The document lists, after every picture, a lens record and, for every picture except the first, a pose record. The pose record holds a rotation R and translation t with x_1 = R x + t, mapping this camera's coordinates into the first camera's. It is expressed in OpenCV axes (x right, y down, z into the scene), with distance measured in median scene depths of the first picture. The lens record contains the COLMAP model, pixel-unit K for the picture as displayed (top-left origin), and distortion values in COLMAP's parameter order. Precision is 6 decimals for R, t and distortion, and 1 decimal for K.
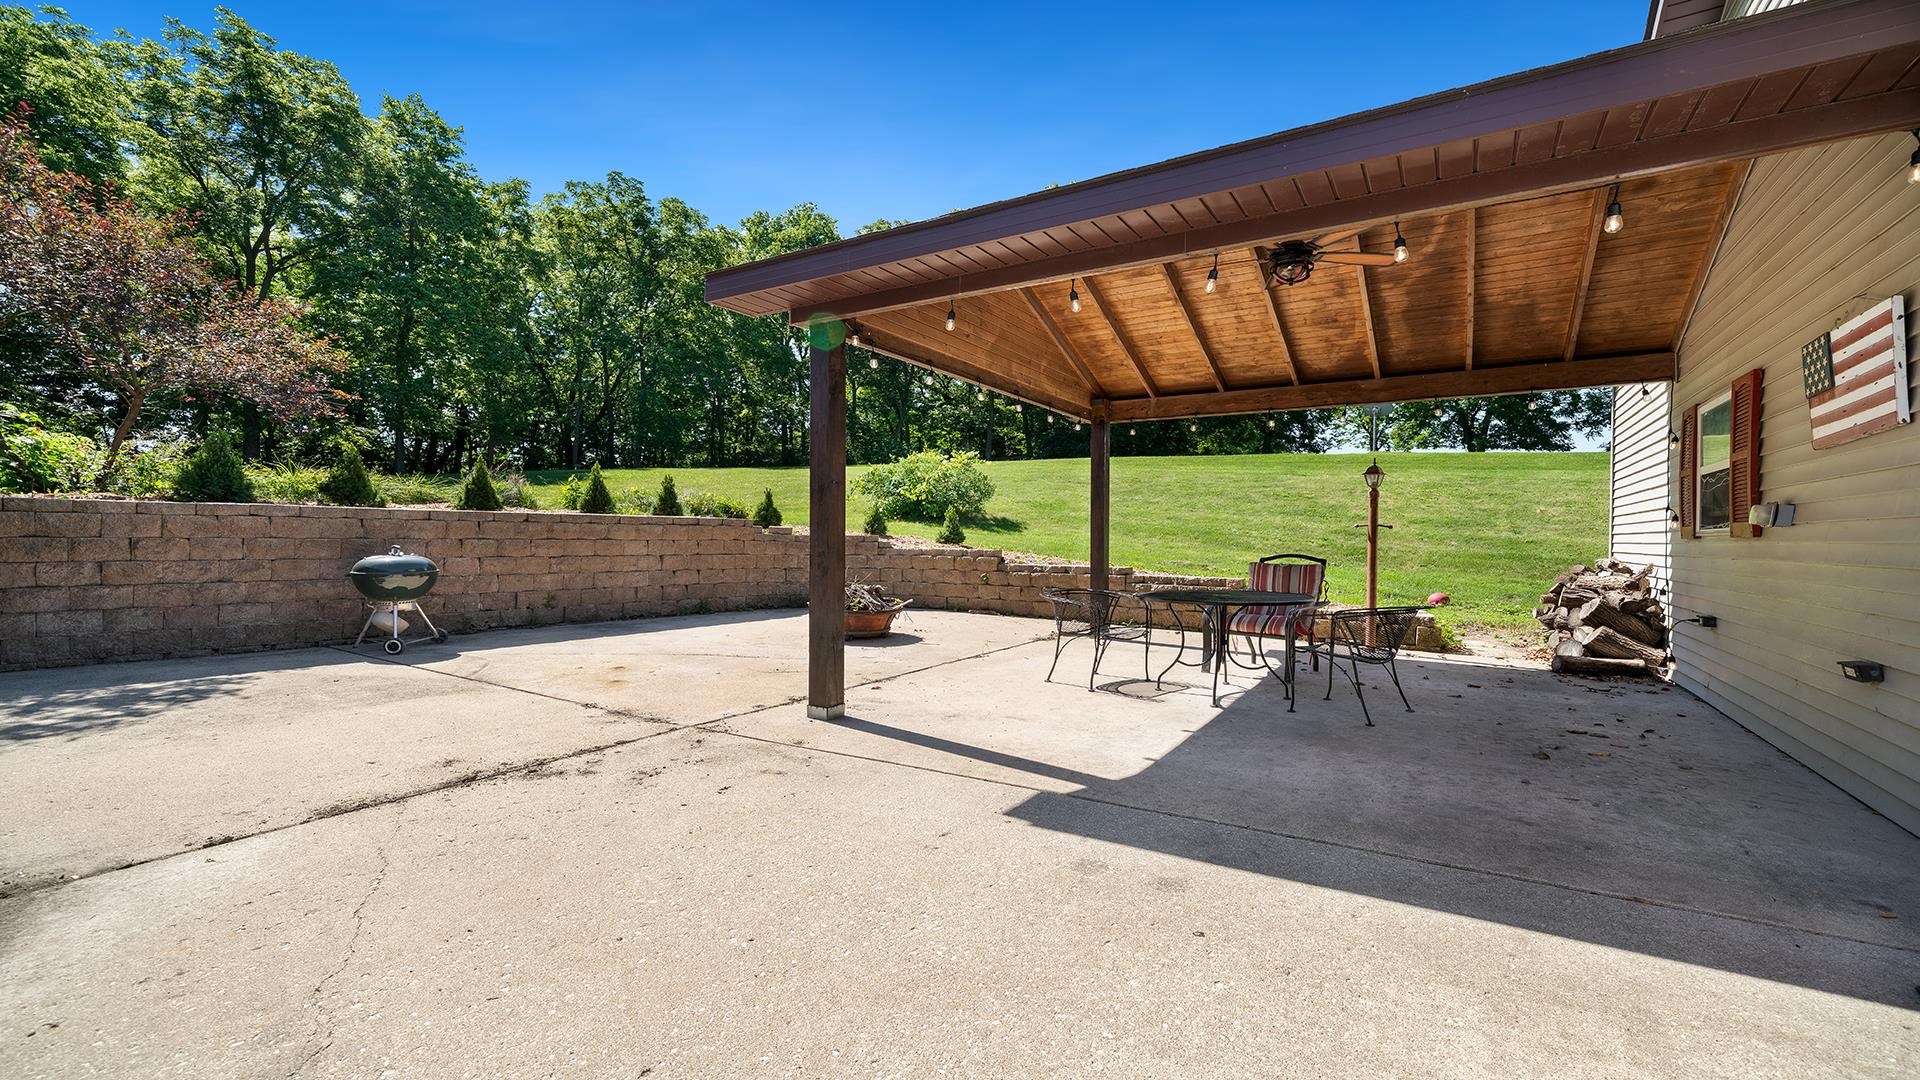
lens RADIAL K [[784.2, 0, 962.8], [0, 784.2, 540.0], [0, 0, 1]] dist [-0.000093, -0.000017]
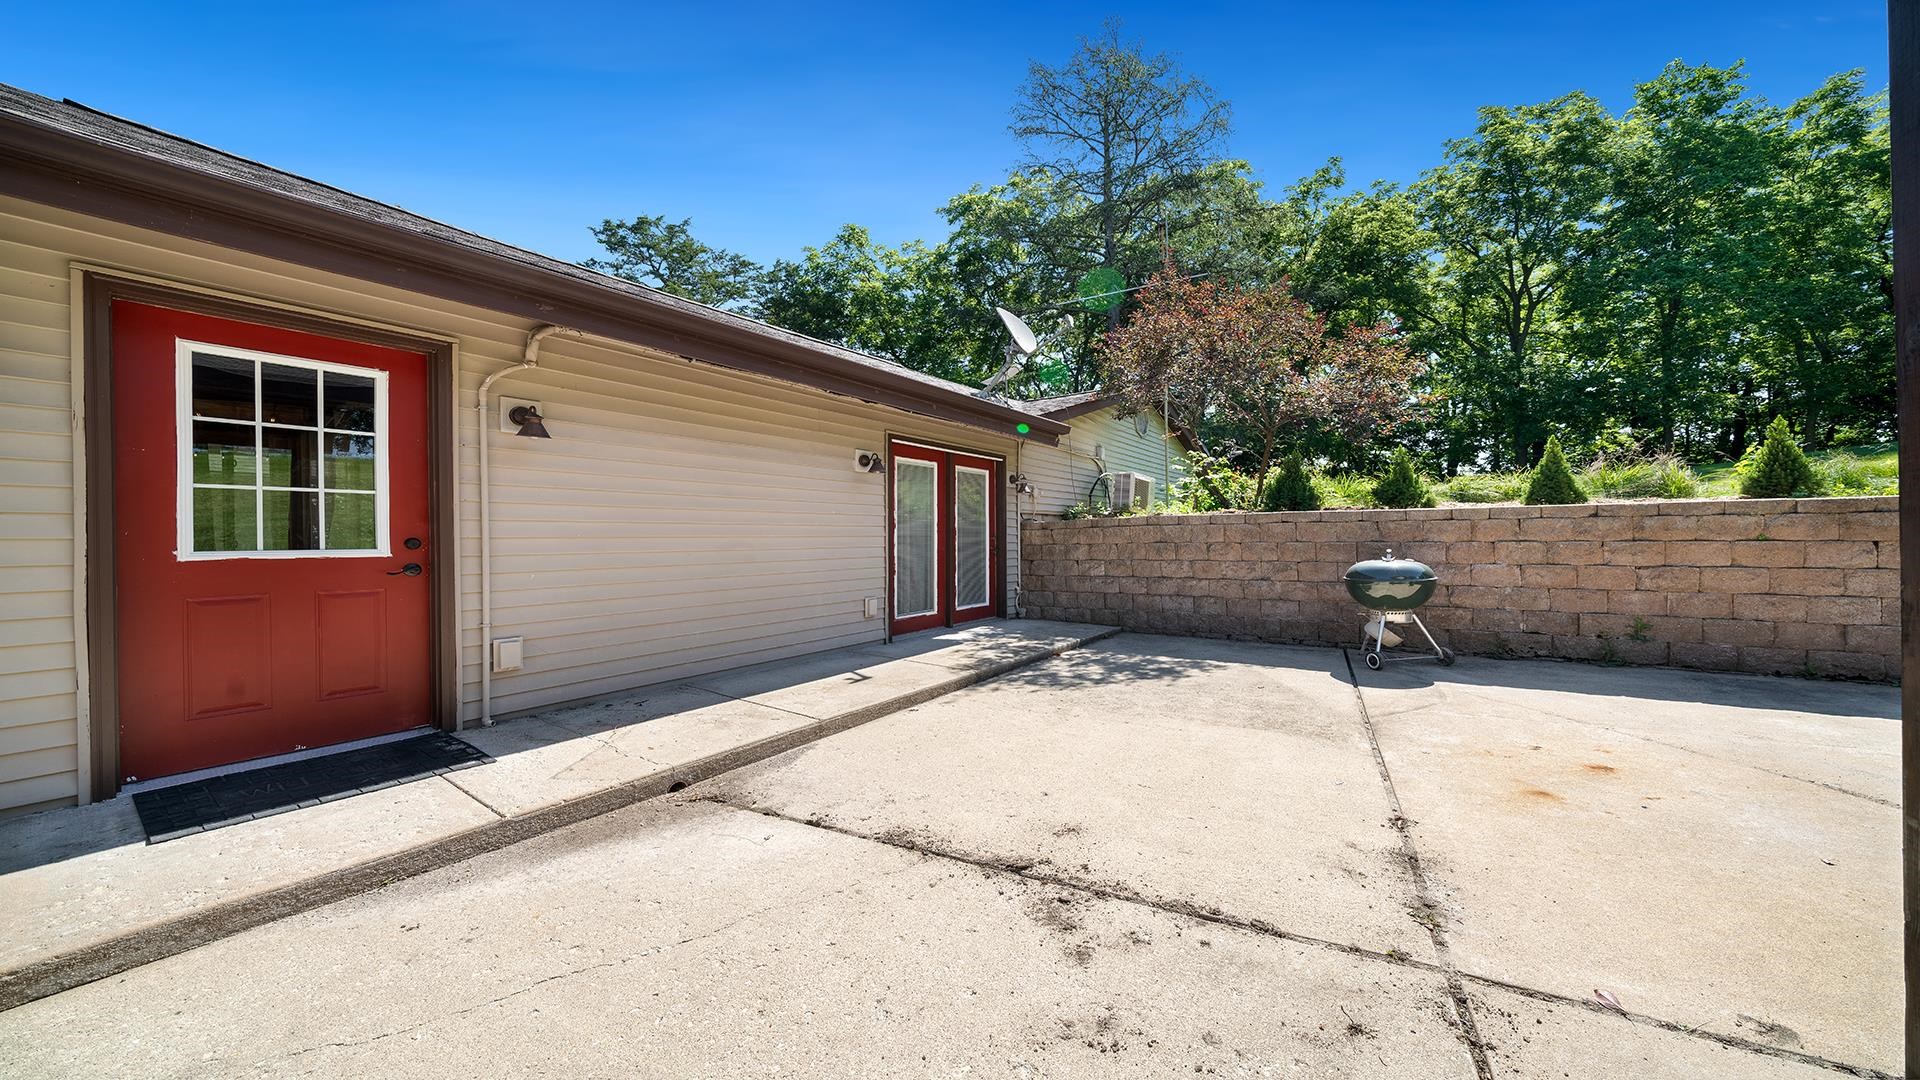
lens RADIAL K [[656.6, 0, 960.2], [0, 656.6, 536.4], [0, 0, 1]] dist [-0.005990, 0.000235]
pose [[0.077179, -0.013576, -0.996925, -0.001139], [0.007464, 0.999887, -0.013038, -0.002210], [0.996989, -0.006435, 0.077272, 0.445512]]
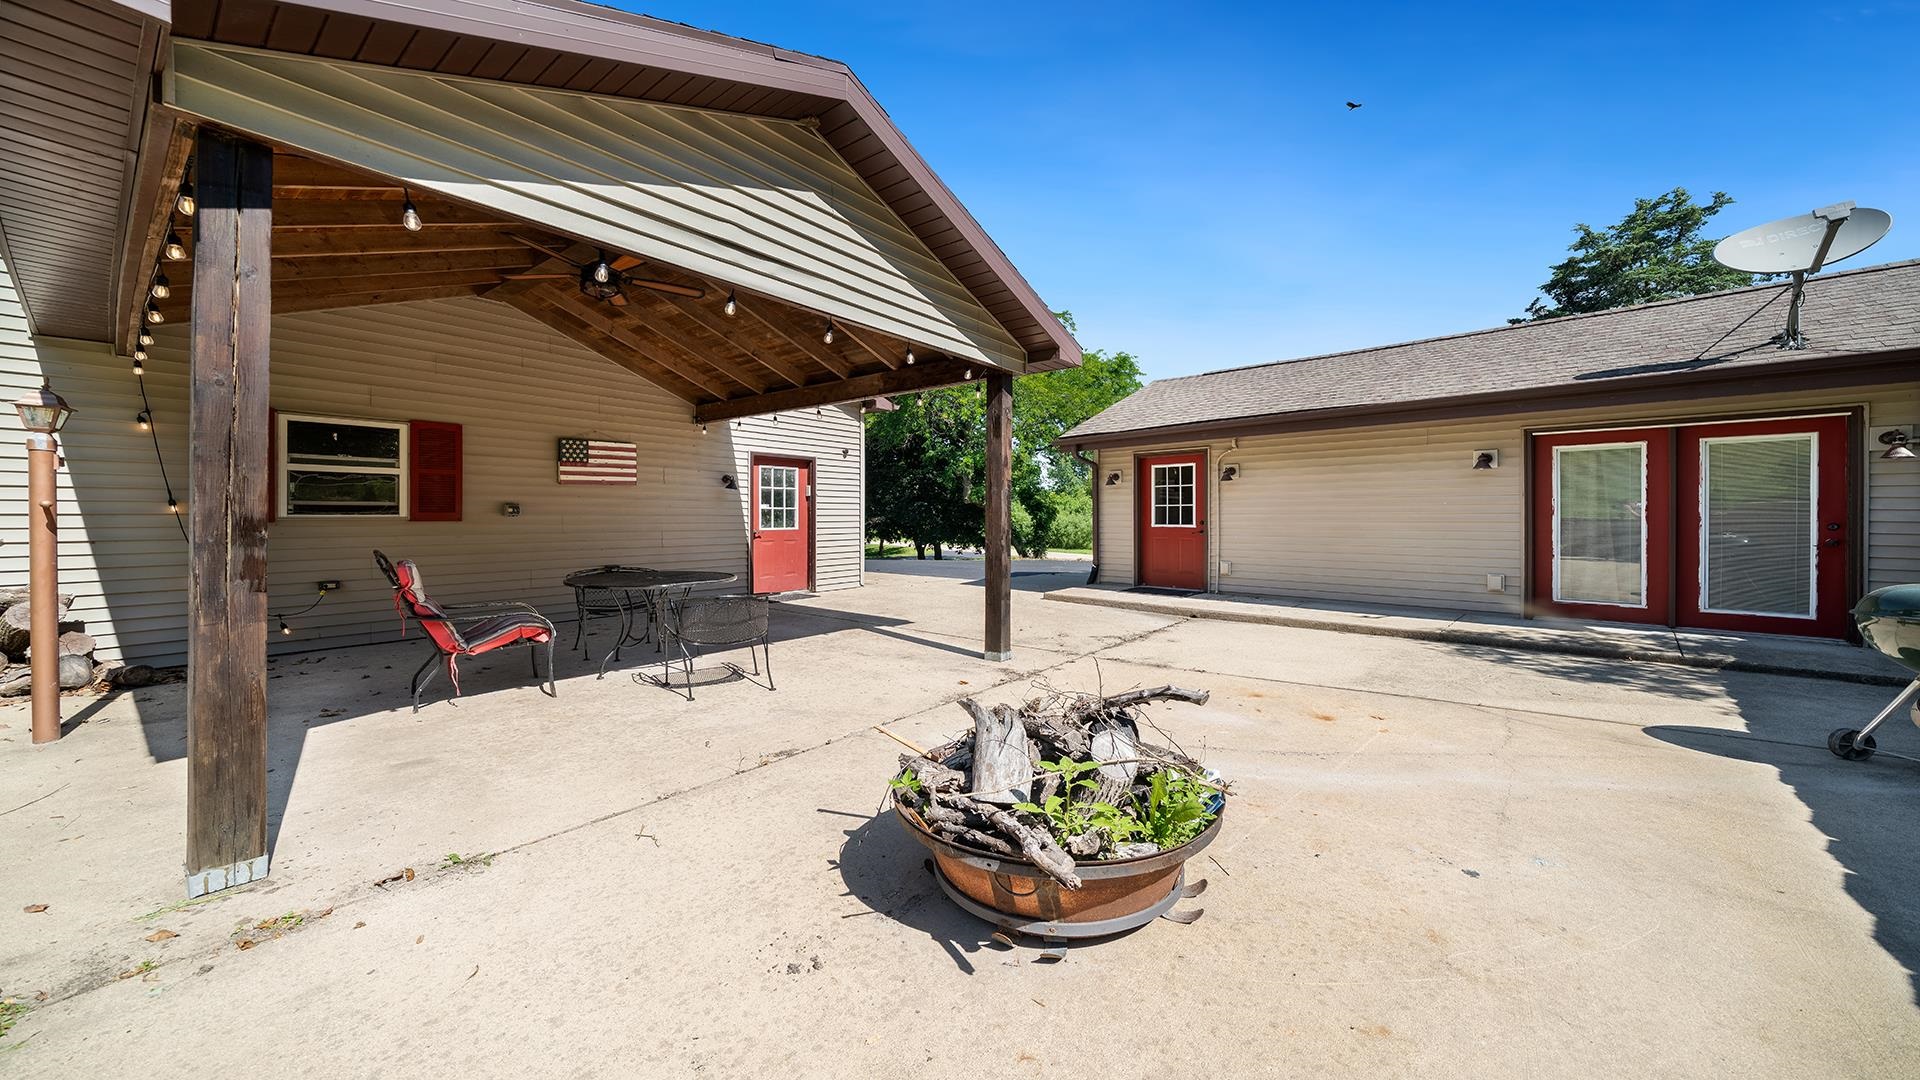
lens RADIAL K [[656.6, 0, 957.2], [0, 656.6, 524.0], [0, 0, 1]] dist [-0.005990, 0.000235]
pose [[-0.997294, -0.014023, 0.072164, -0.057878], [-0.013426, 0.999872, 0.008753, -0.005692], [-0.072277, 0.007760, -0.997354, 0.946361]]
